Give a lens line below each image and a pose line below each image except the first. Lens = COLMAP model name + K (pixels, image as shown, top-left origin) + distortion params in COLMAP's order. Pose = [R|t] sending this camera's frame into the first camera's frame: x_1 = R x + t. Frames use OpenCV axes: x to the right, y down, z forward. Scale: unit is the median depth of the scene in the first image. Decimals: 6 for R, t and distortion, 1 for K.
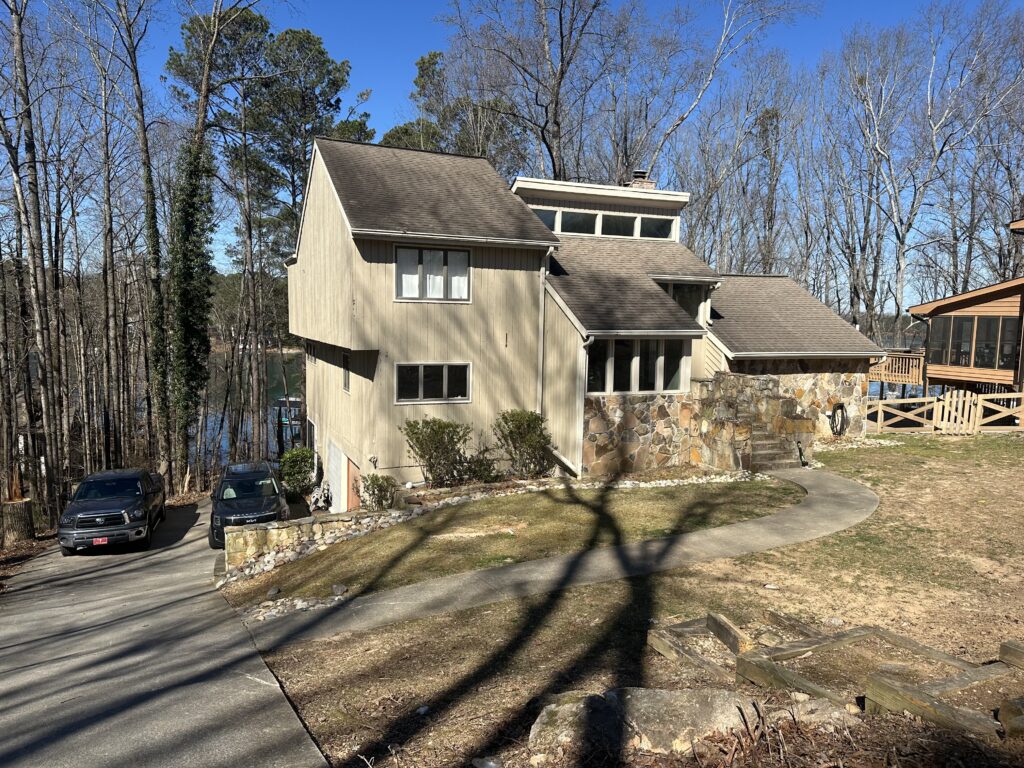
lens RADIAL K [[745.4, 0, 514.0], [0, 745.4, 389.0], [0, 0, 1]] dist [0.013754, 0.001850]
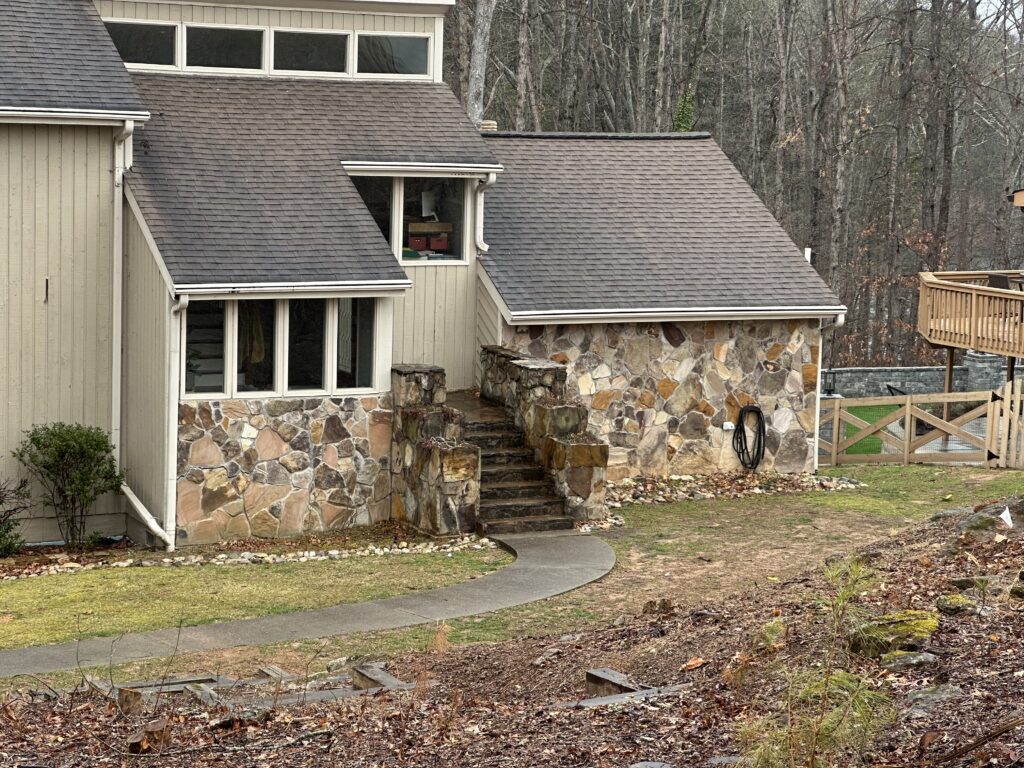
lens RADIAL K [[2228.9, 0, 513.4], [0, 2228.9, 381.4], [0, 0, 1]] dist [0.147257, 0.000000]
pose [[0.998038, 0.003723, 0.062499, 0.226061], [-0.005559, 0.999557, 0.029227, -0.052154], [-0.062363, -0.029517, 0.997617, -0.634571]]
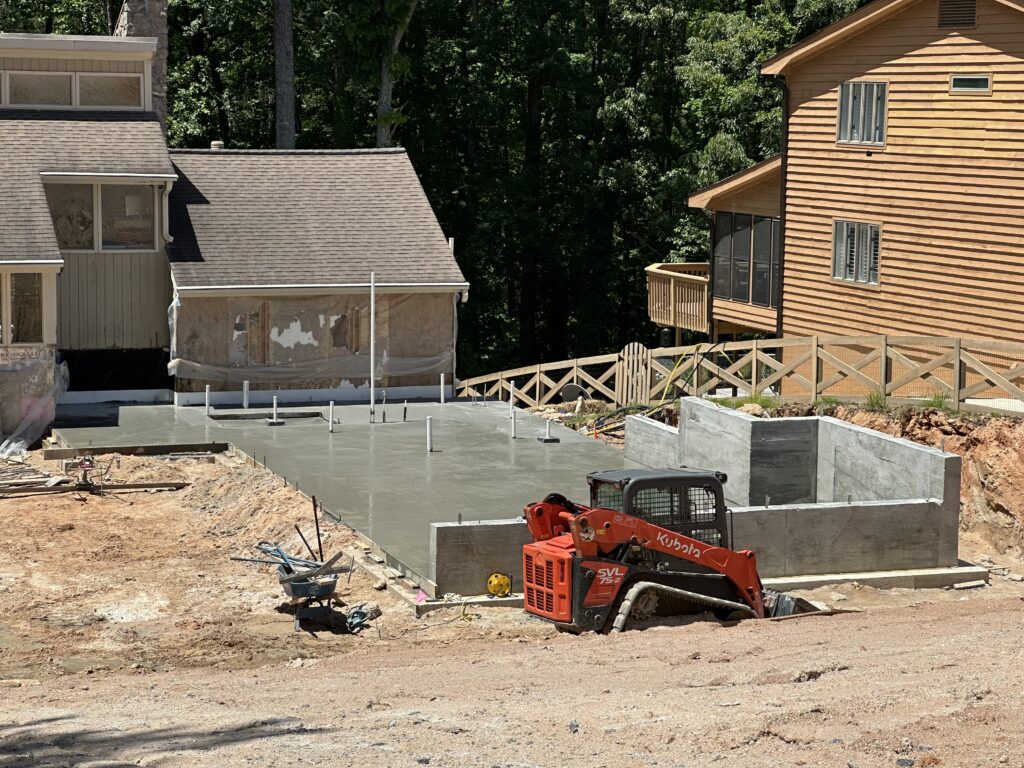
lens RADIAL K [[2228.9, 0, 505.6], [0, 2228.9, 378.8], [0, 0, 1]] dist [0.147257, 0.000000]
pose [[0.998946, 0.000229, -0.045901, 0.782015], [0.000555, 0.999854, 0.017074, 0.000112], [0.045898, -0.017082, 0.998800, -1.162256]]
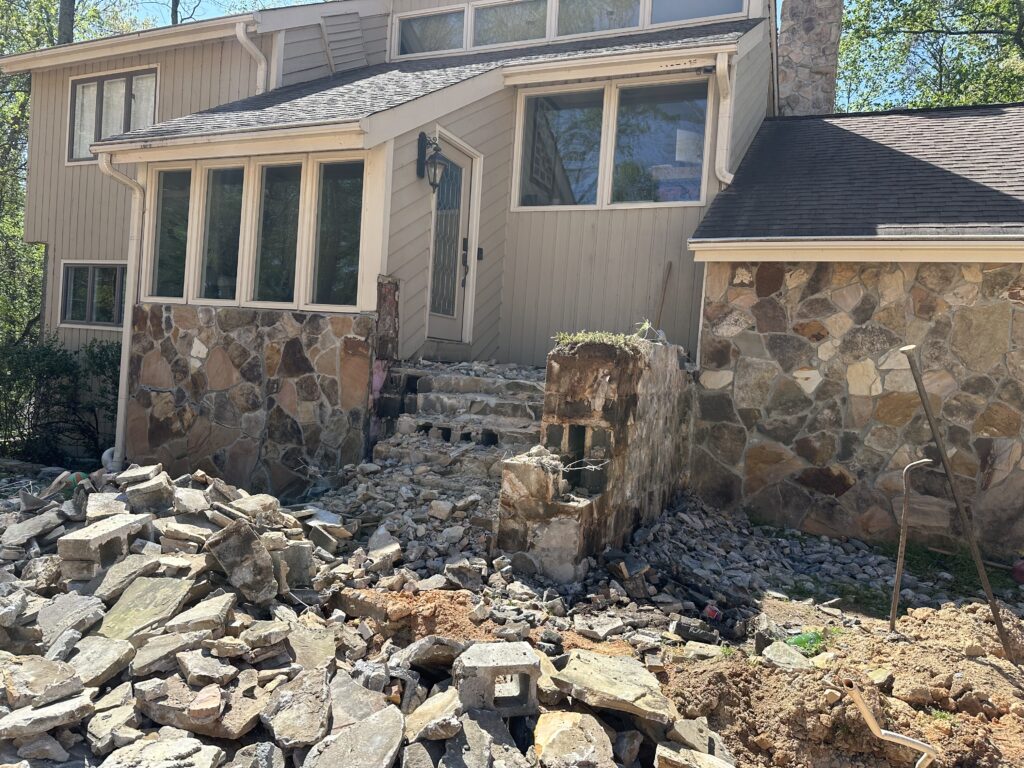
lens RADIAL K [[745.4, 0, 509.4], [0, 745.4, 386.6], [0, 0, 1]] dist [0.013754, 0.001850]
pose [[0.683371, 0.049434, -0.728396, 0.548515], [-0.135953, 0.988870, -0.060438, 0.053307], [0.717301, 0.140329, 0.682486, 0.816946]]
